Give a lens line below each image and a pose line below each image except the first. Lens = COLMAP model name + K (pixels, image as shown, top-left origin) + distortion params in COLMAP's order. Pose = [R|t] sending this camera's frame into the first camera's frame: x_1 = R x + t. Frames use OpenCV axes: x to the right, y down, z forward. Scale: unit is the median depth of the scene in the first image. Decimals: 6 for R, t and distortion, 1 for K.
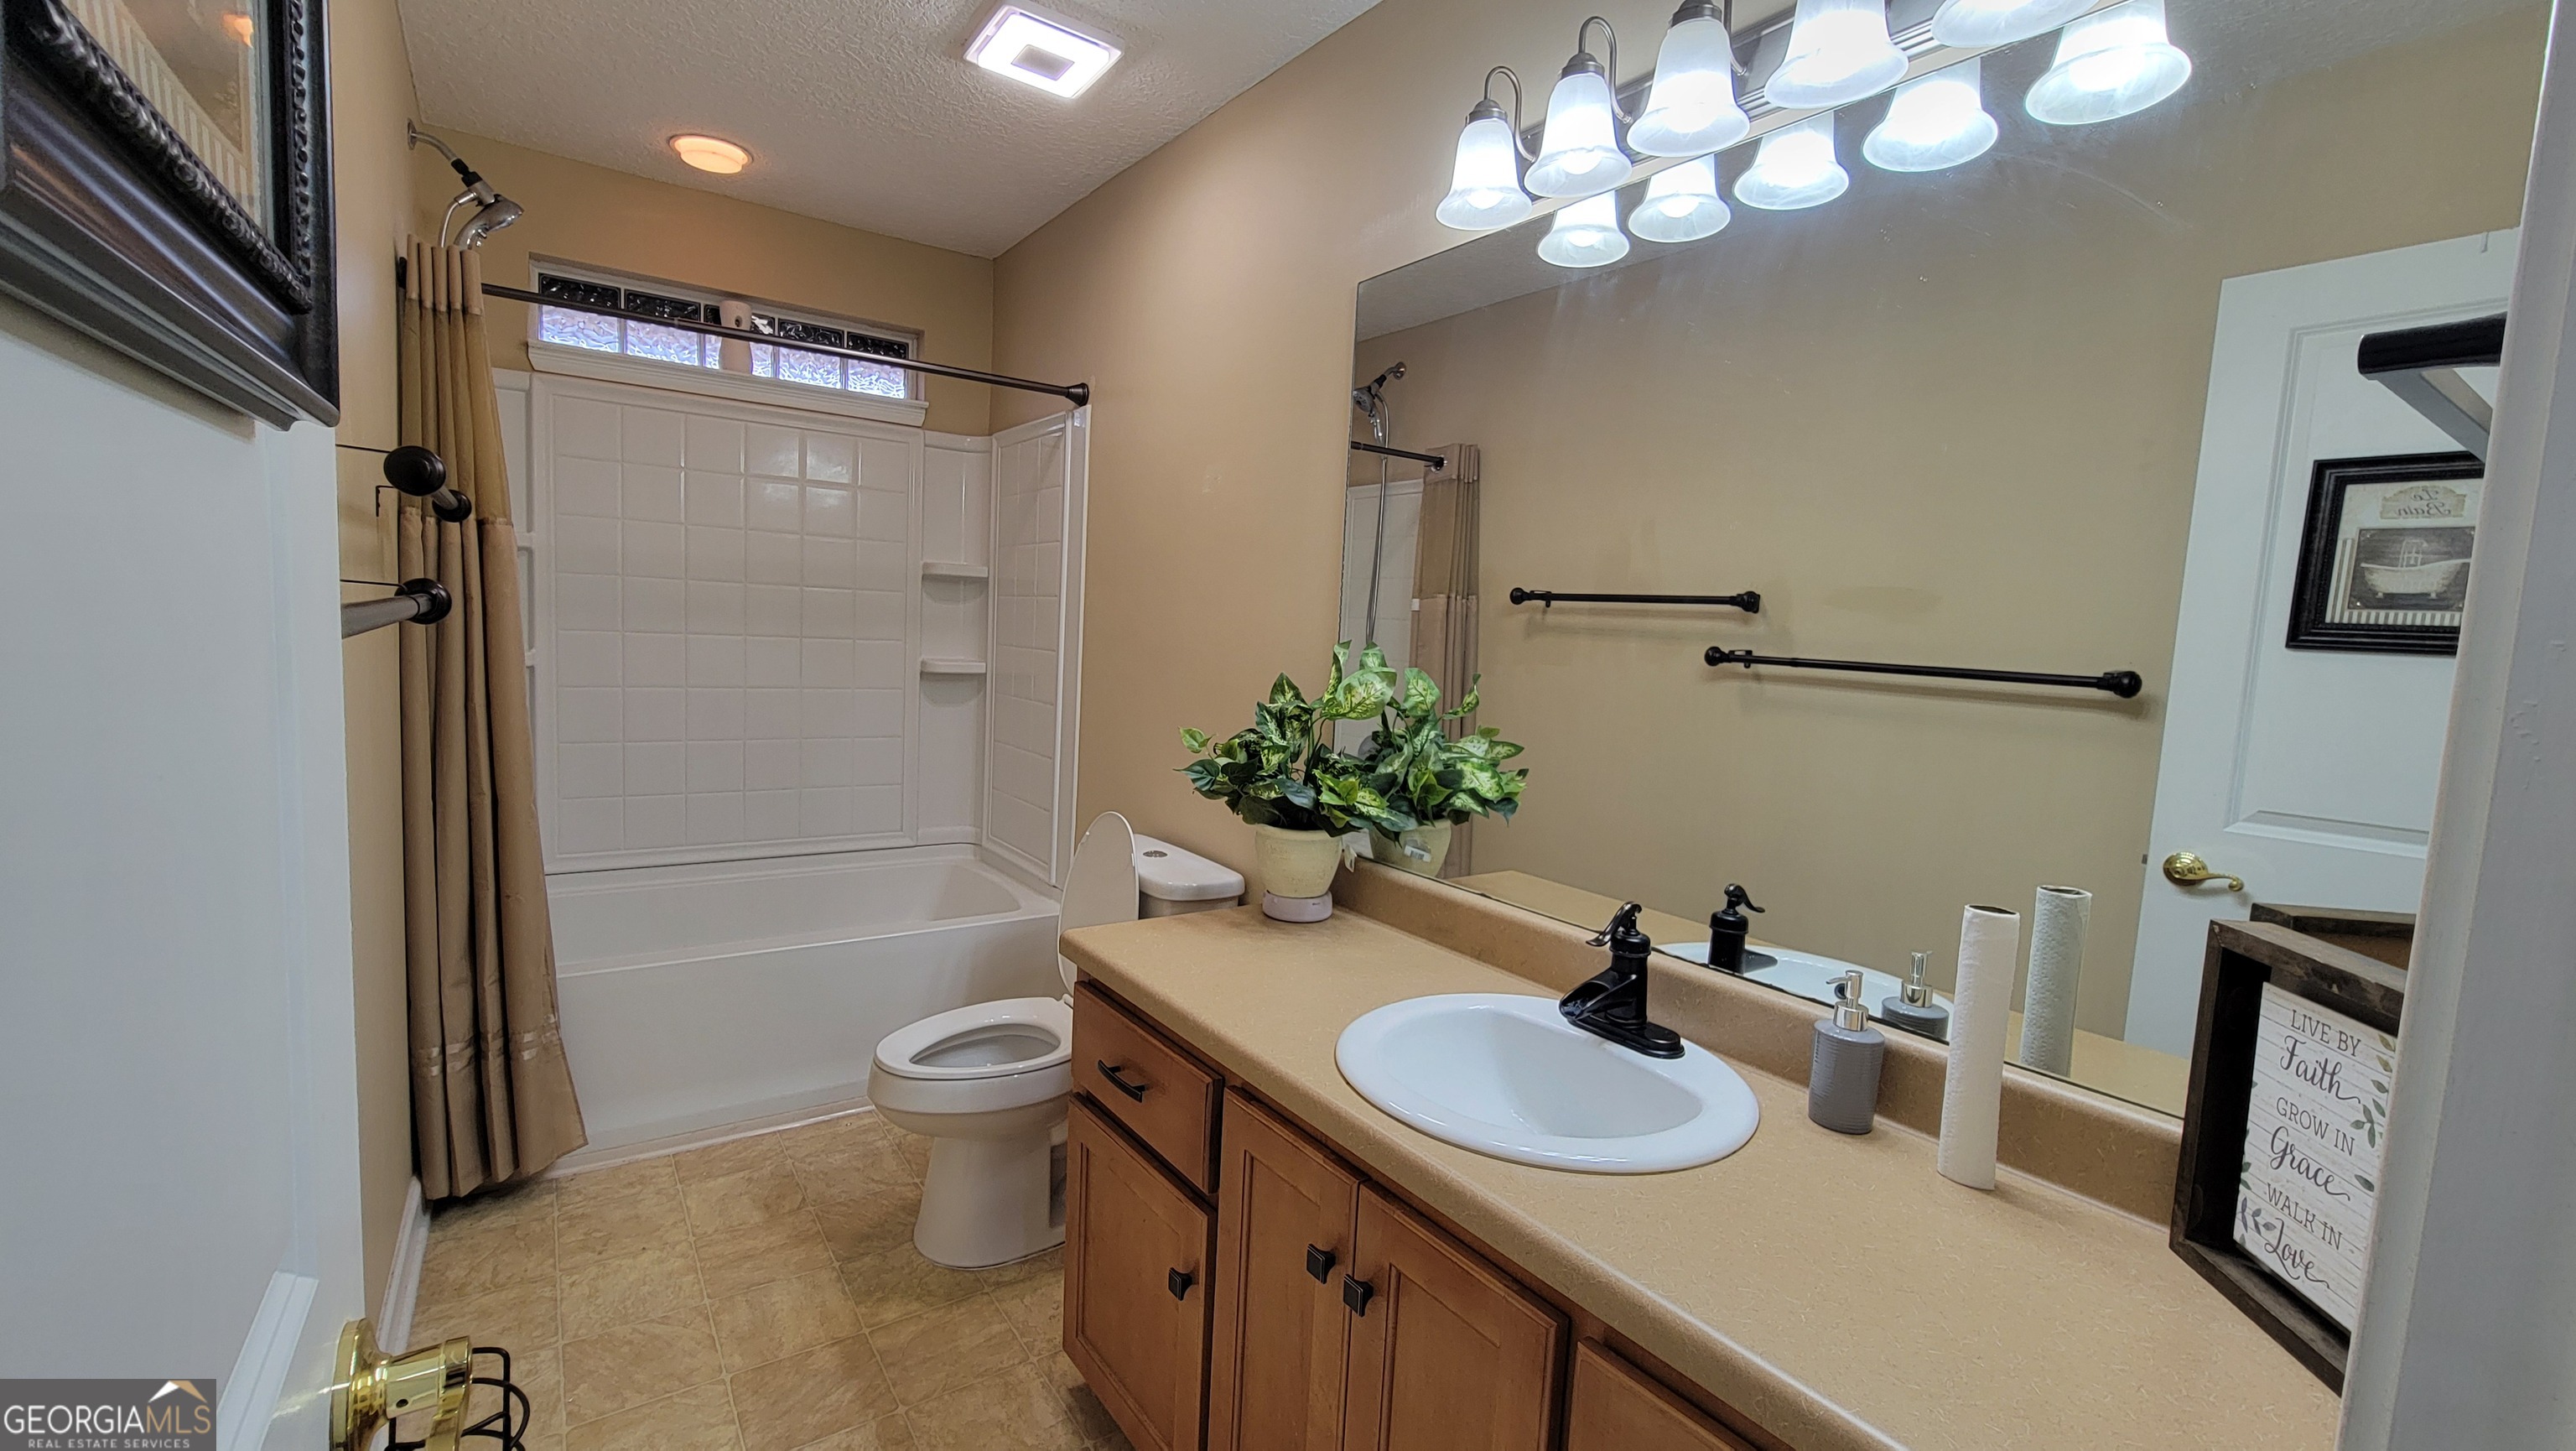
lens RADIAL K [[1055.3, 0, 1271.8], [0, 1055.3, 721.2], [0, 0, 1]] dist [-0.004769, -0.000282]
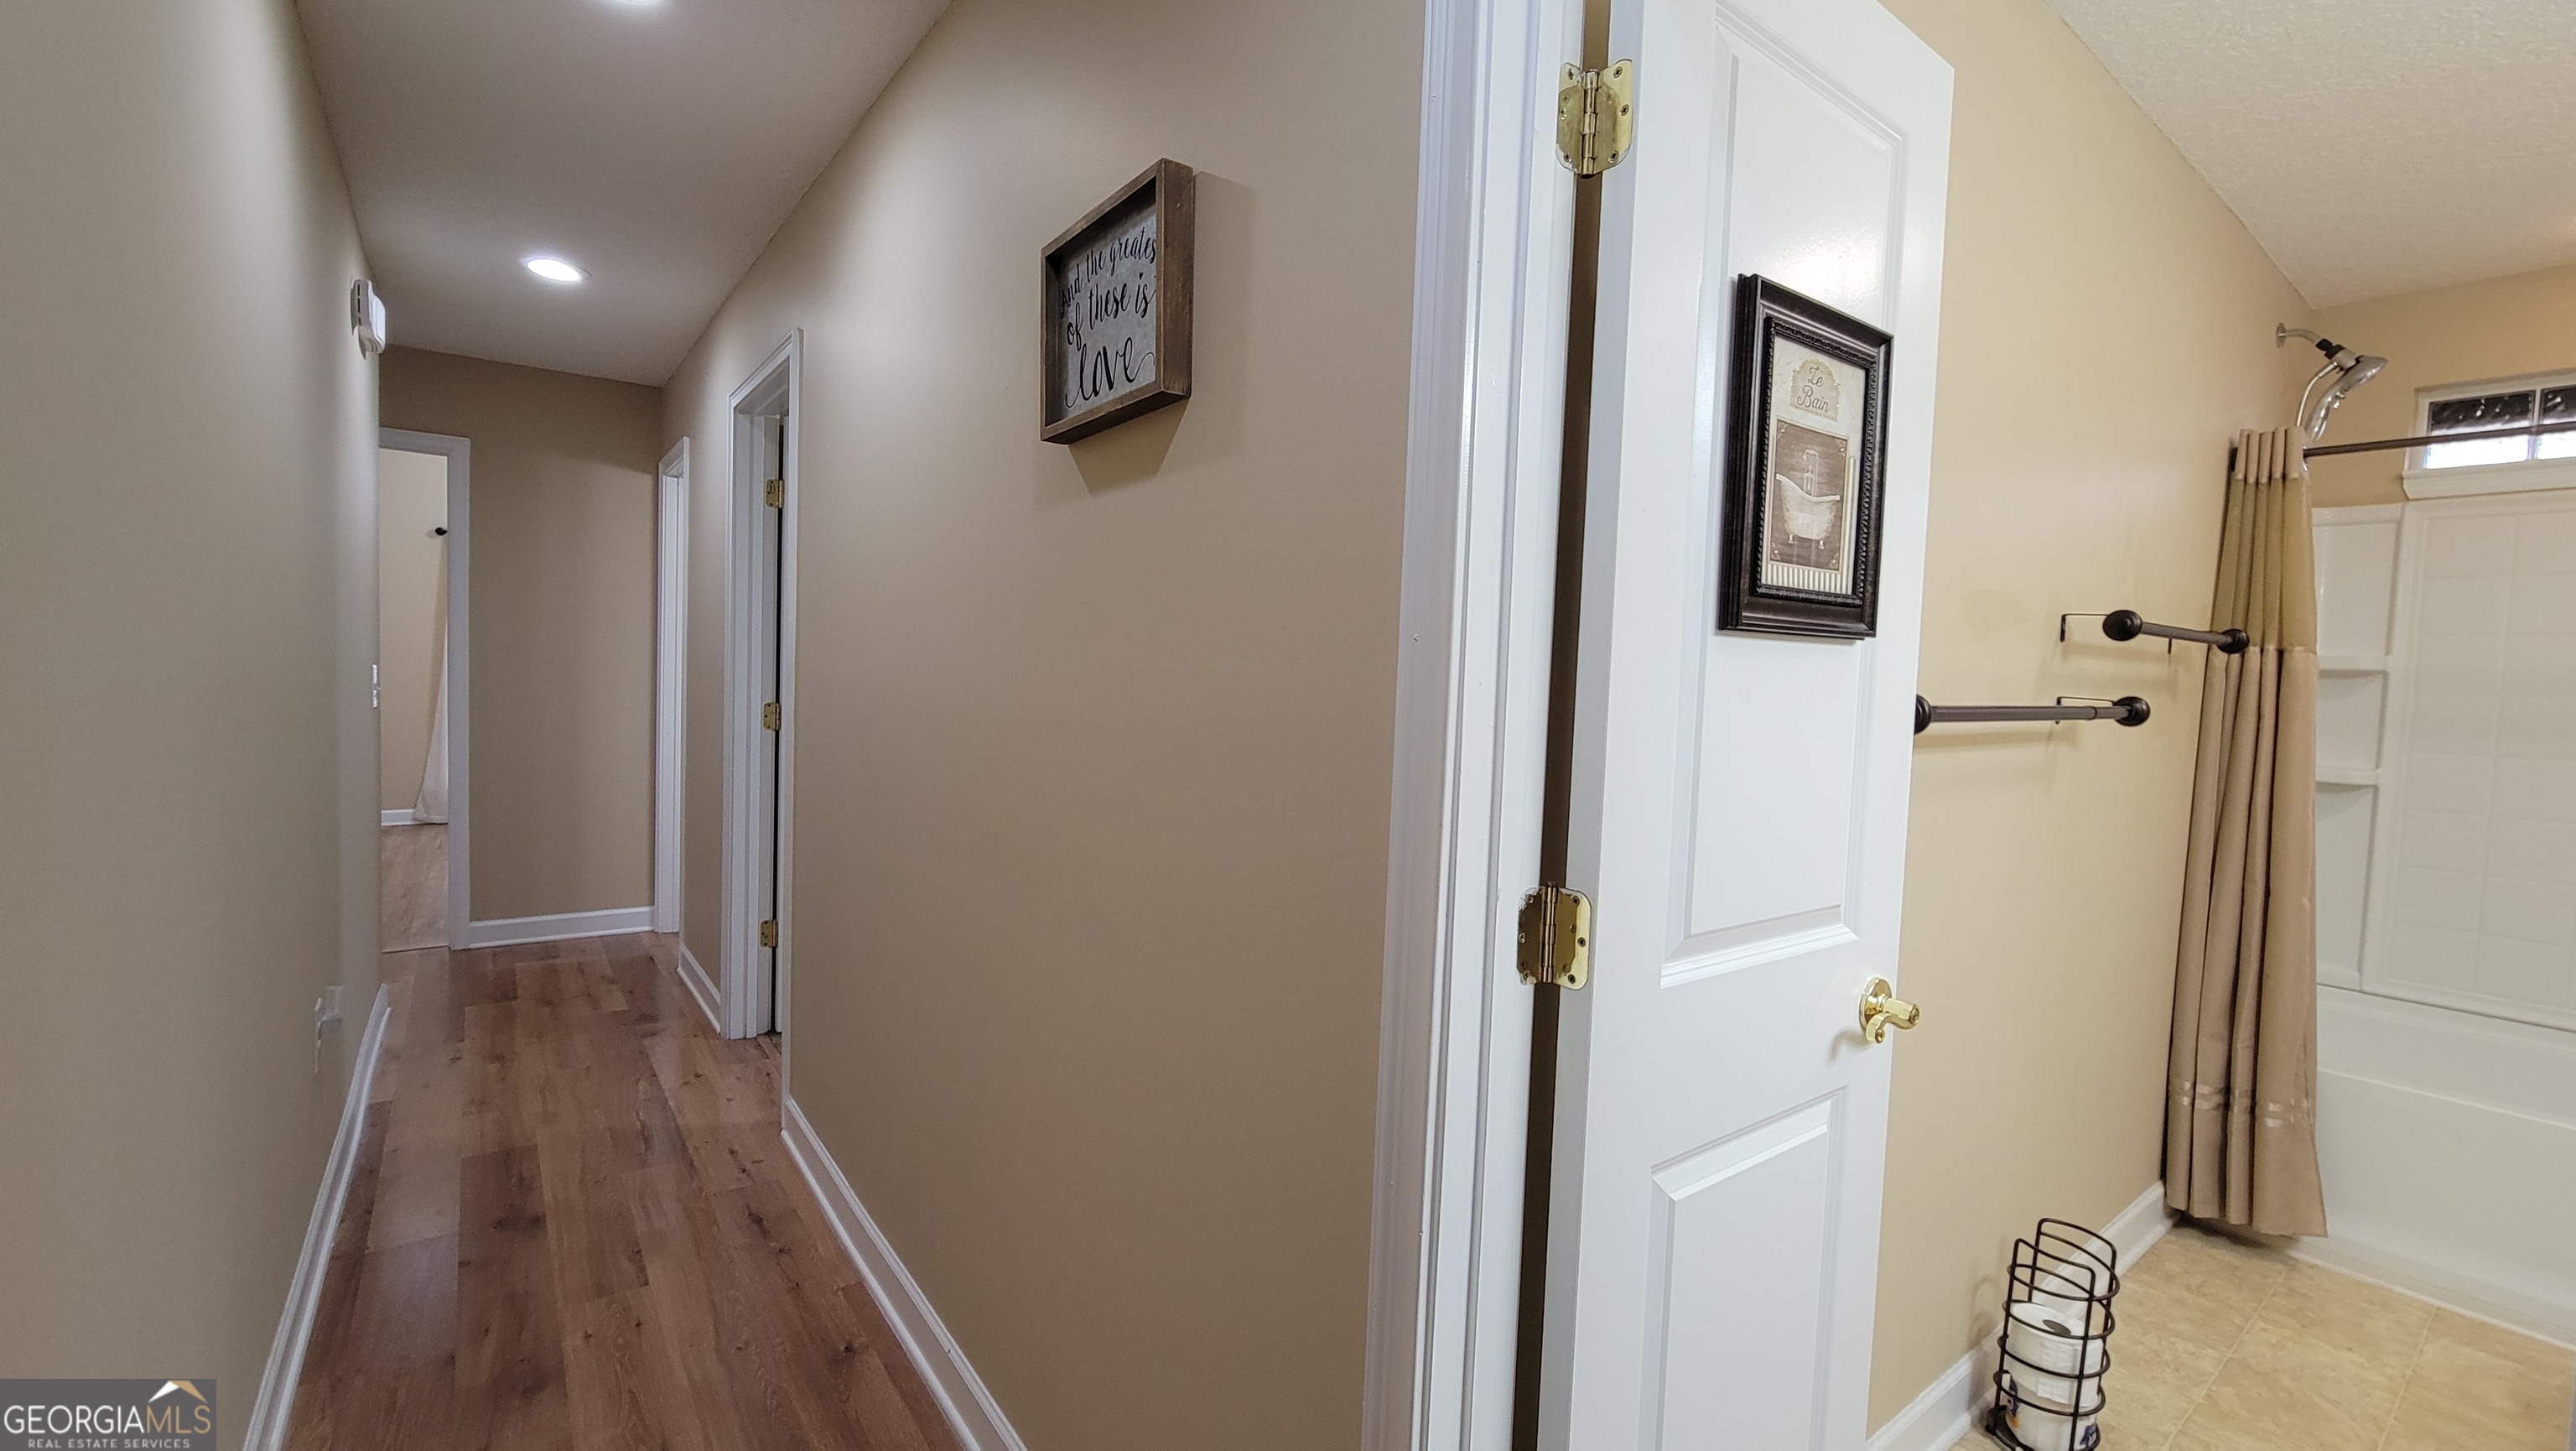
lens RADIAL K [[1055.3, 0, 1271.8], [0, 1055.3, 721.2], [0, 0, 1]] dist [-0.004769, -0.000282]
pose [[0.035371, -0.001694, -0.999373, 0.370485], [-0.126103, 0.991998, -0.006145, 0.035858], [0.991386, 0.126242, 0.034874, -0.142516]]
